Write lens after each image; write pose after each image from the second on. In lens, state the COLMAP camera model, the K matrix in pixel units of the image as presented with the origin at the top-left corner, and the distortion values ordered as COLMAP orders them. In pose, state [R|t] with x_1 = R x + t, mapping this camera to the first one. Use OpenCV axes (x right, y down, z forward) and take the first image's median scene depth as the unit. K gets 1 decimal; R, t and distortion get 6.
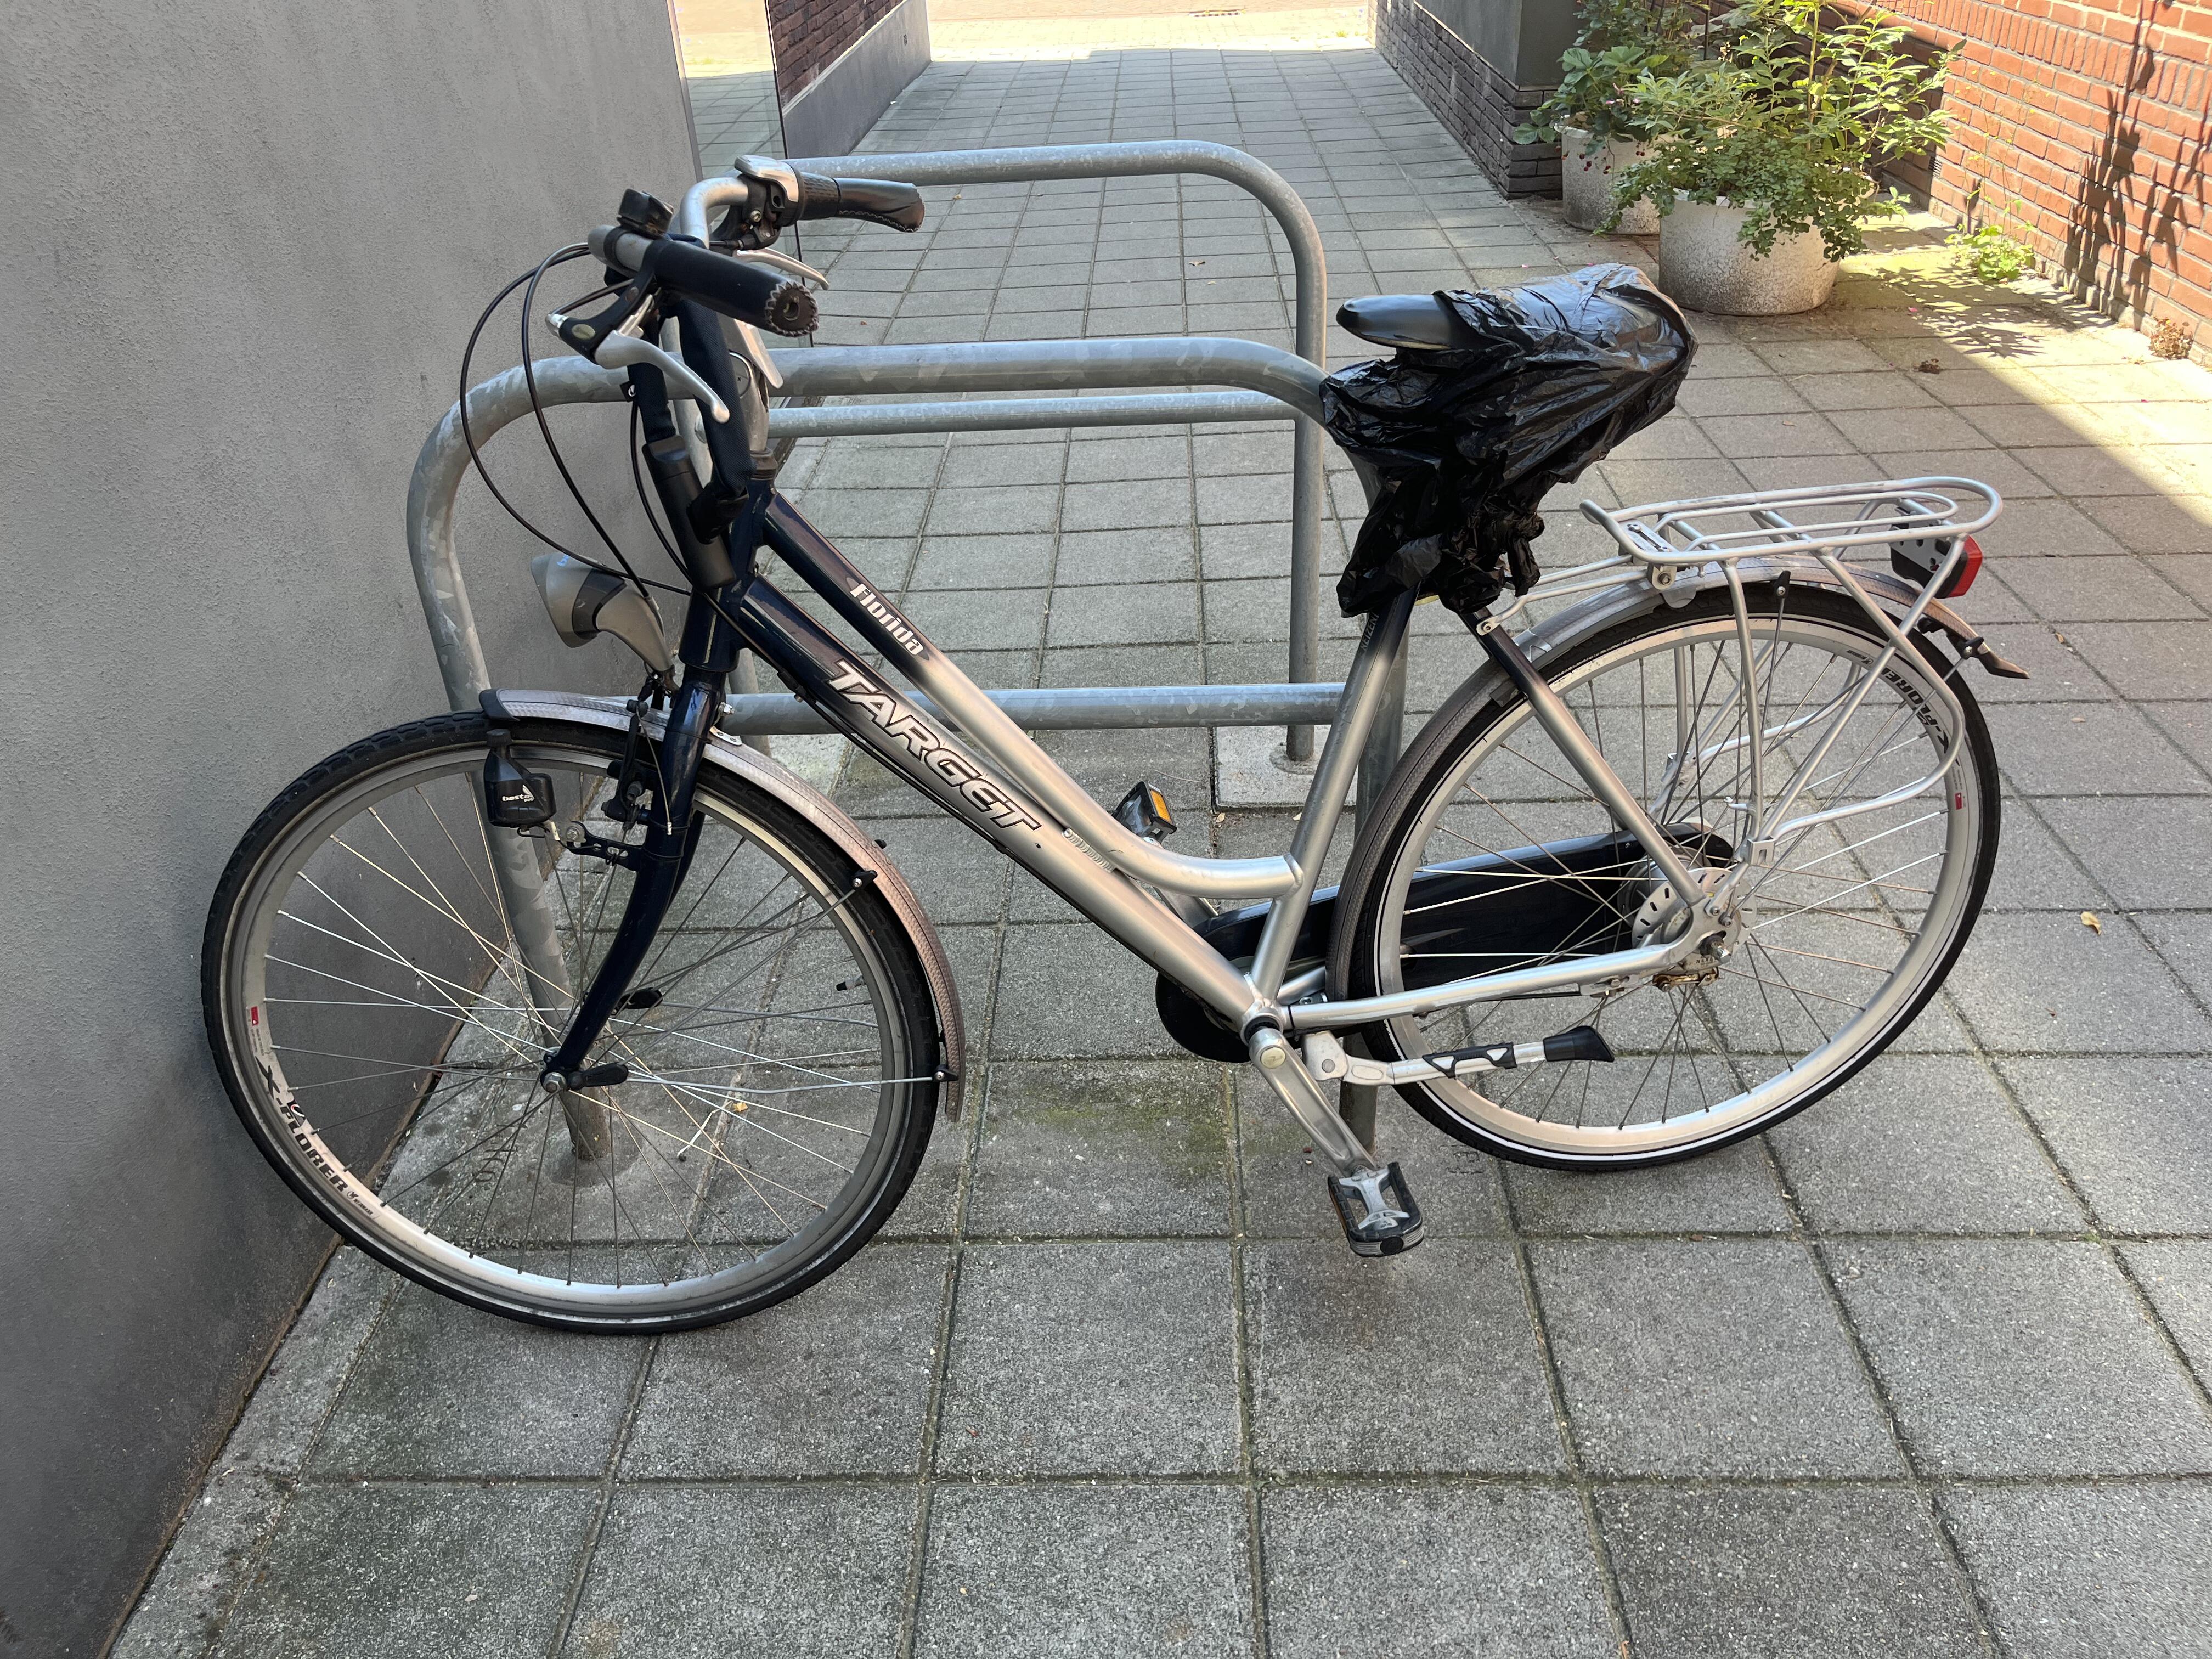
lens RADIAL K [[1657.4, 0, 1102.5], [0, 1657.4, 824.5], [0, 0, 1]] dist [0.022484, -0.028801]
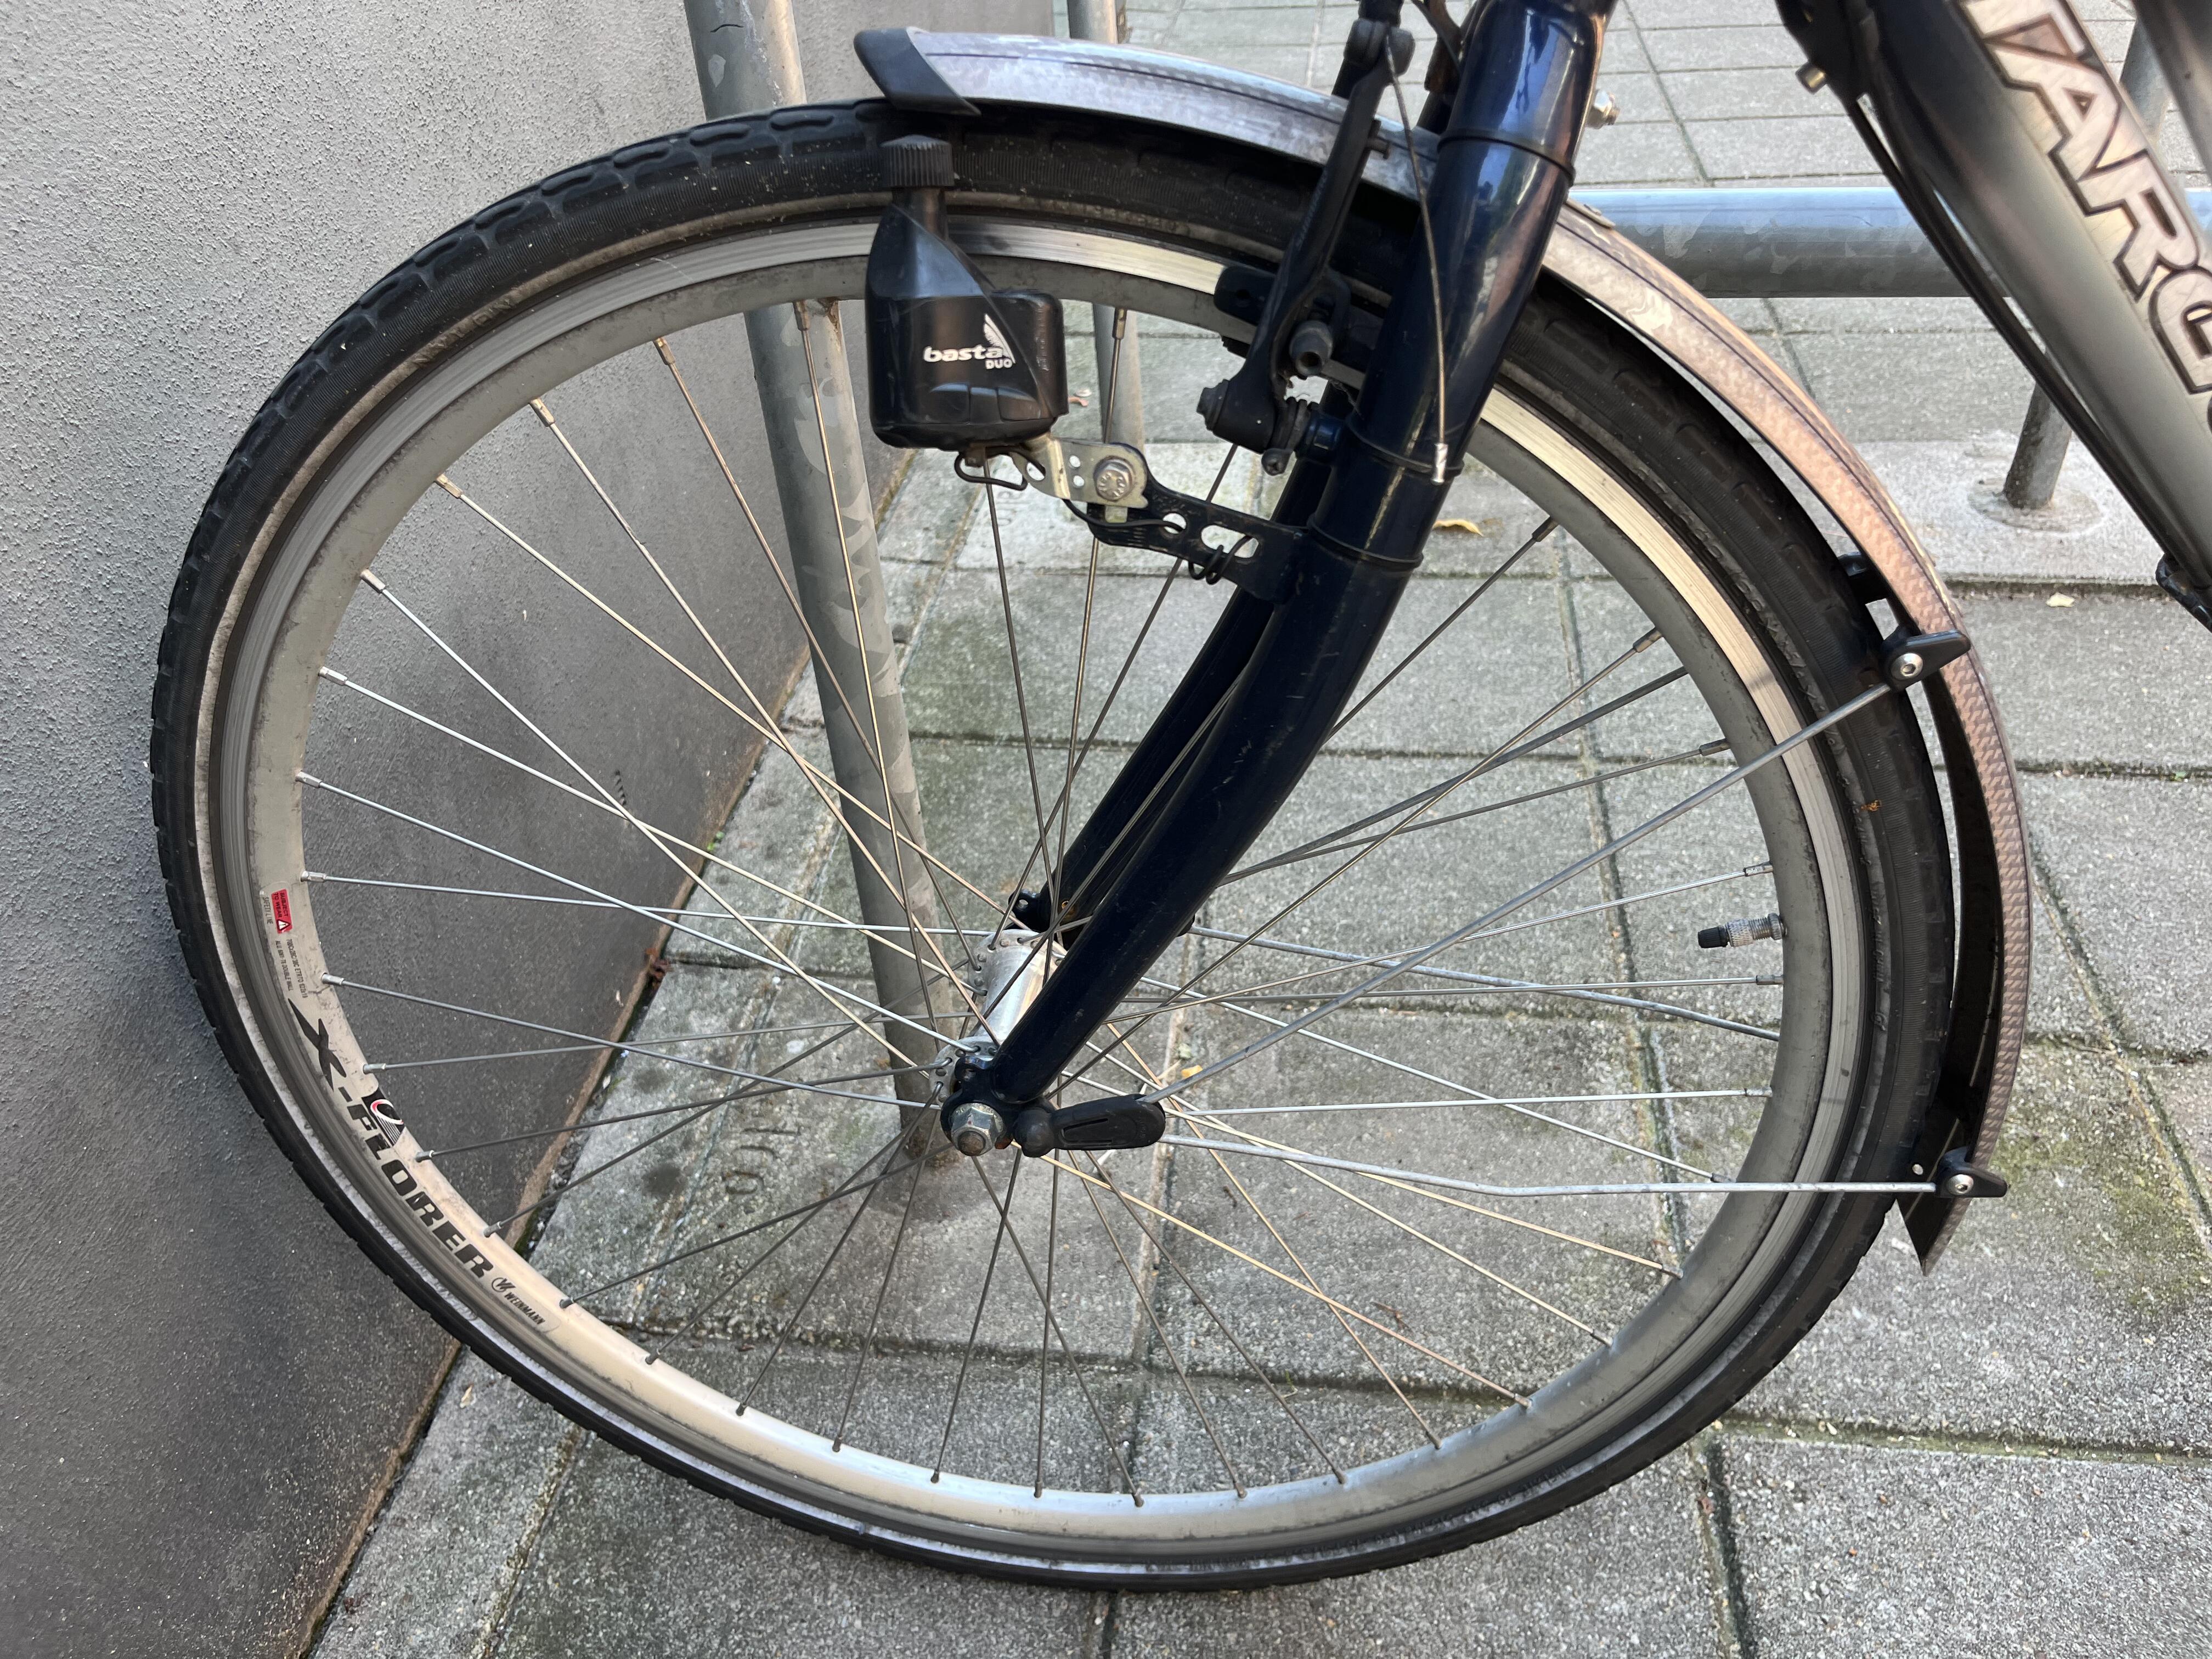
lens RADIAL K [[1657.4, 0, 1089.9], [0, 1657.4, 835.8], [0, 0, 1]] dist [0.022484, -0.028801]
pose [[0.993825, 0.056210, -0.095663, -0.247564], [-0.044187, 0.991366, 0.123456, 0.031541], [0.101776, -0.118467, 0.987728, 0.566319]]
